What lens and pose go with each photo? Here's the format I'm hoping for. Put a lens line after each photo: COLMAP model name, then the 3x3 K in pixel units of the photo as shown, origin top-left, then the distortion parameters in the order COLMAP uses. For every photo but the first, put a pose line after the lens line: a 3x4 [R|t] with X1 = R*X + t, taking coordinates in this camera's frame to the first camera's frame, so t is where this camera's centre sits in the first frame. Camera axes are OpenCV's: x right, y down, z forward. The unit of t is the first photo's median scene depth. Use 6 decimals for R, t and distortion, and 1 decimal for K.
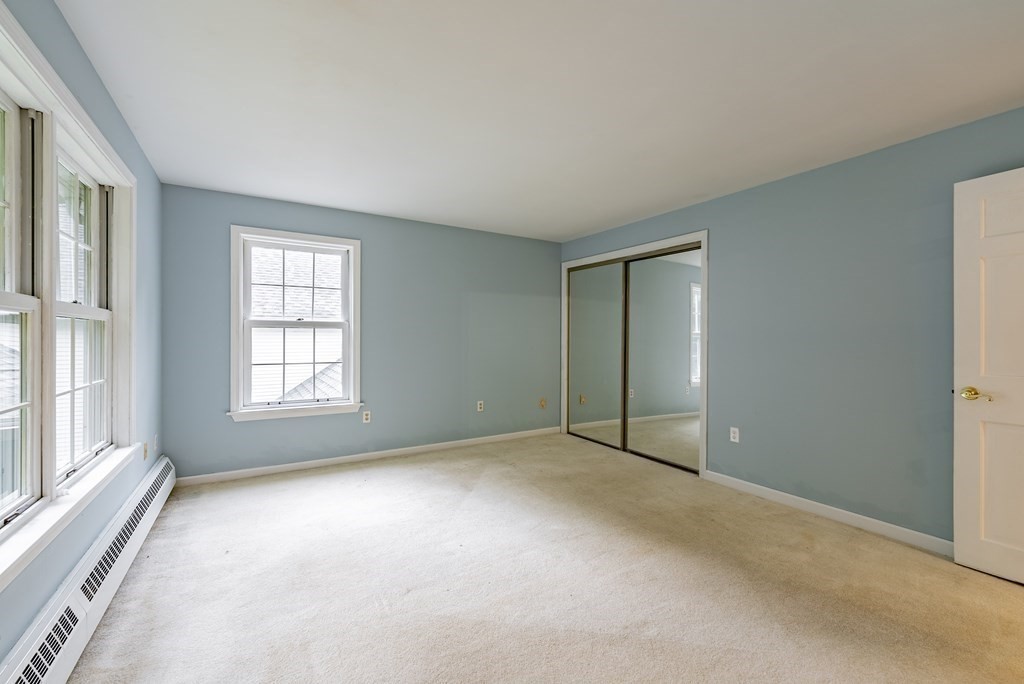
lens RADIAL K [[423.8, 0, 509.7], [0, 423.8, 337.2], [0, 0, 1]] dist [0.001232, -0.001308]
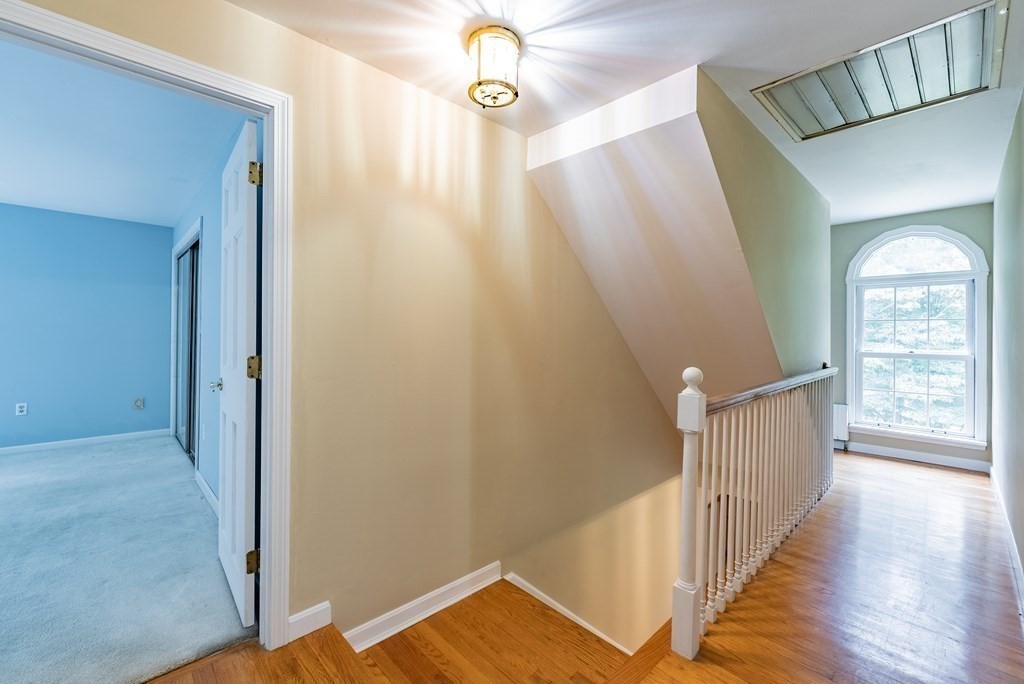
lens RADIAL K [[423.8, 0, 512.0], [0, 423.8, 337.6], [0, 0, 1]] dist [0.001232, -0.001308]
pose [[0.976628, 0.005015, 0.214876, 1.003989], [-0.006098, 0.999972, 0.004377, 0.010624], [-0.214848, -0.005585, 0.976631, -0.072177]]
